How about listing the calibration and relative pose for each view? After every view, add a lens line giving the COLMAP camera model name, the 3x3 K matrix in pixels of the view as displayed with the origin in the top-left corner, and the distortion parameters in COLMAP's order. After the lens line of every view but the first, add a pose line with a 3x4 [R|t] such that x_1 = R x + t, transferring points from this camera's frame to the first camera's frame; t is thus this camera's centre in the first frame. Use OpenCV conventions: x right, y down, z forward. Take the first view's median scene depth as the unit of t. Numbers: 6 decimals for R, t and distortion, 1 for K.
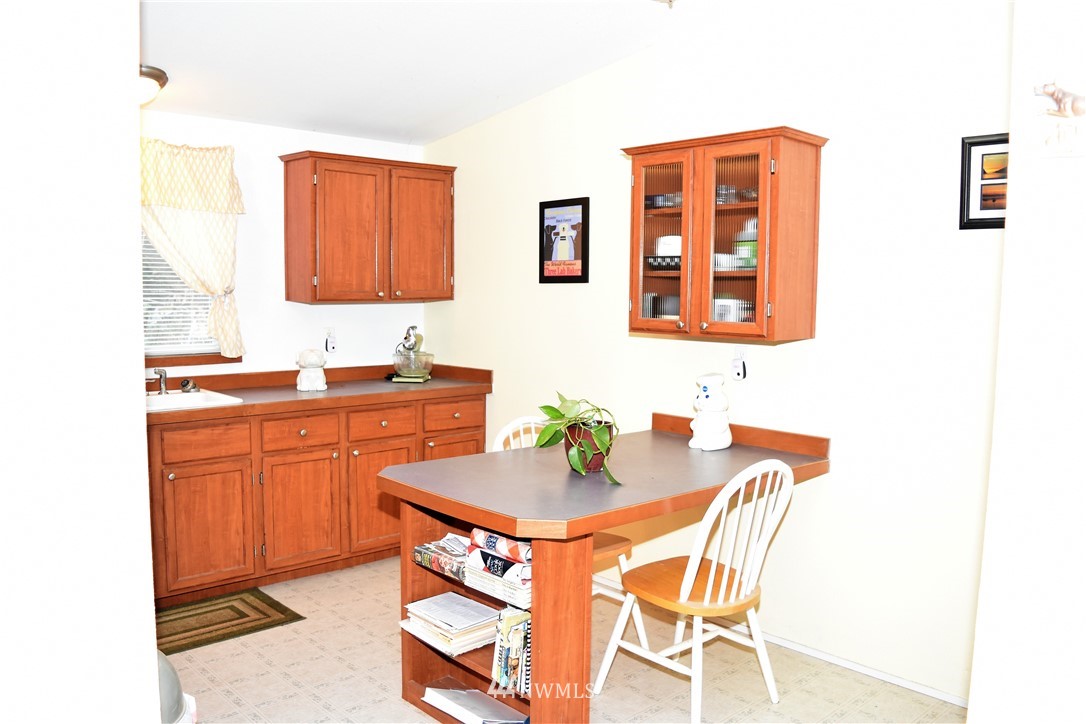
lens RADIAL K [[858.6, 0, 543.0], [0, 858.6, 362.0], [0, 0, 1]] dist [-0.081495, 0.004045]
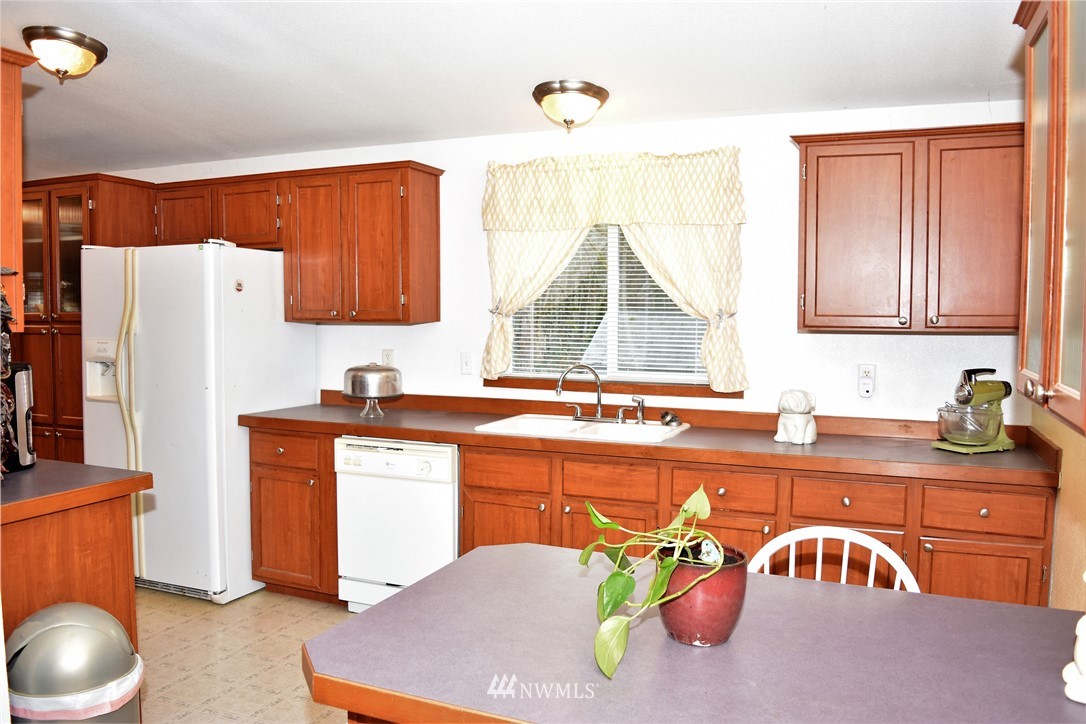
lens RADIAL K [[858.6, 0, 543.0], [0, 858.6, 362.0], [0, 0, 1]] dist [-0.081495, 0.004045]
pose [[0.417867, 0.049385, -0.907165, 0.355422], [-0.079612, 0.996671, 0.017586, -0.037256], [0.905013, 0.064872, 0.420407, 0.486316]]
